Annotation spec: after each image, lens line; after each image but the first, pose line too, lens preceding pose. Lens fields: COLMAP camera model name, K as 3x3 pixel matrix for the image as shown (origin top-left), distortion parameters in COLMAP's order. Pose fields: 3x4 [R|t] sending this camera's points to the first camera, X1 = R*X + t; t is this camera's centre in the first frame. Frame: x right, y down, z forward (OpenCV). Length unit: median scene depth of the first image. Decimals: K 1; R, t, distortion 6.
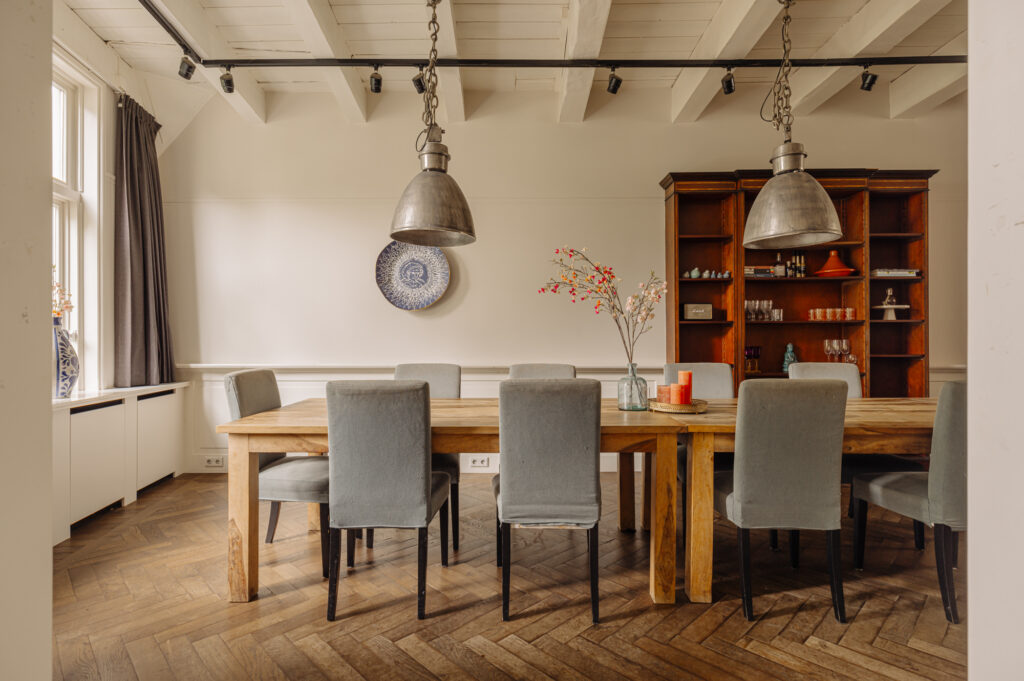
lens RADIAL K [[525.1, 0, 511.9], [0, 525.1, 339.3], [0, 0, 1]] dist [0.008584, -0.000862]
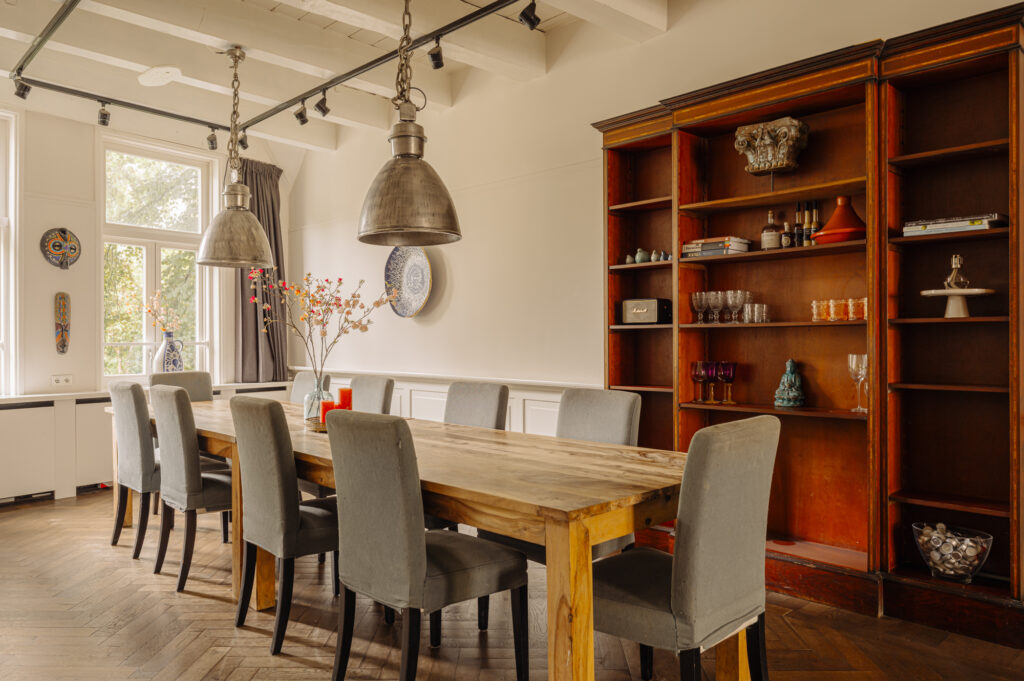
lens RADIAL K [[742.8, 0, 509.4], [0, 742.8, 342.7], [0, 0, 1]] dist [-0.005866, 0.000483]
pose [[0.691963, 0.004245, -0.721921, 0.956848], [0.003292, 0.999954, 0.009036, -0.020674], [0.721926, -0.008629, 0.691917, 0.194401]]
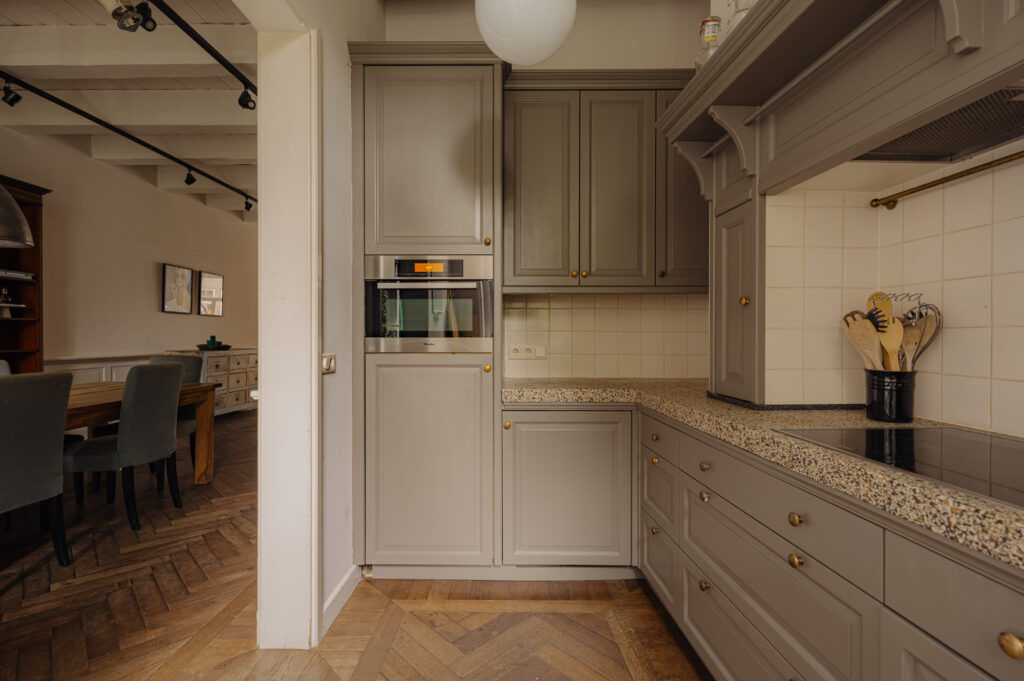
lens RADIAL K [[492.6, 0, 513.4], [0, 492.6, 336.0], [0, 0, 1]] dist [0.000863, 0.000196]
pose [[0.014926, -0.002076, 0.999886, -0.261863], [-0.003956, 0.999990, 0.002135, -0.006317], [-0.999881, -0.003987, 0.014918, -0.034303]]
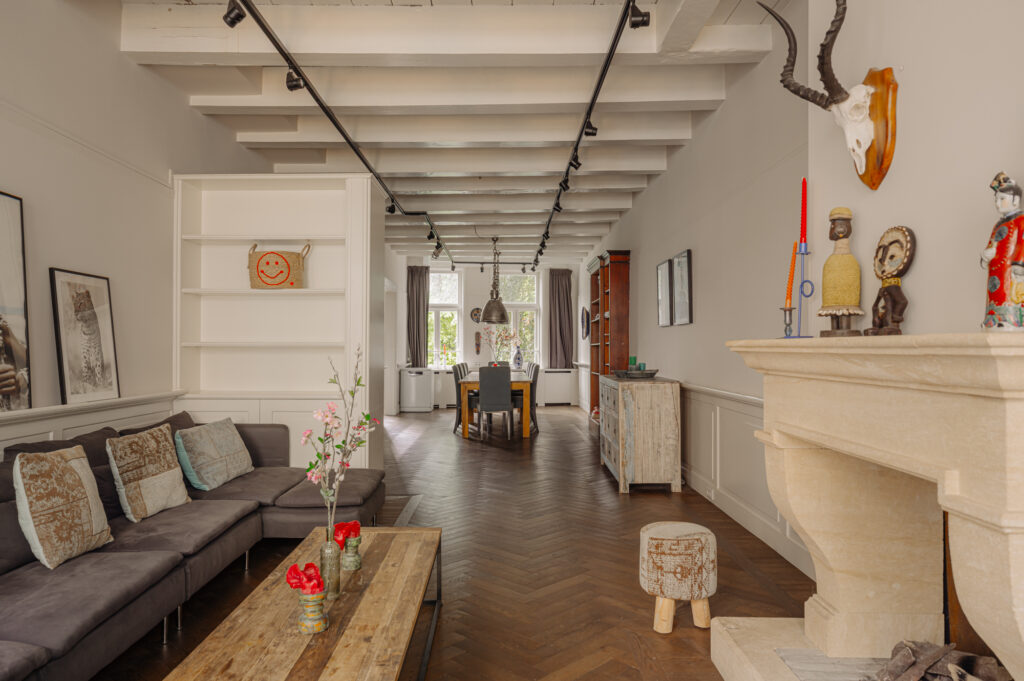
lens RADIAL K [[742.8, 0, 511.2], [0, 742.8, 341.4], [0, 0, 1]] dist [-0.005866, 0.000483]
pose [[-0.018324, -0.000939, -0.999832, 3.105410], [0.003413, 0.999994, -0.001001, -0.051891], [0.999826, -0.003431, -0.018320, 0.783150]]
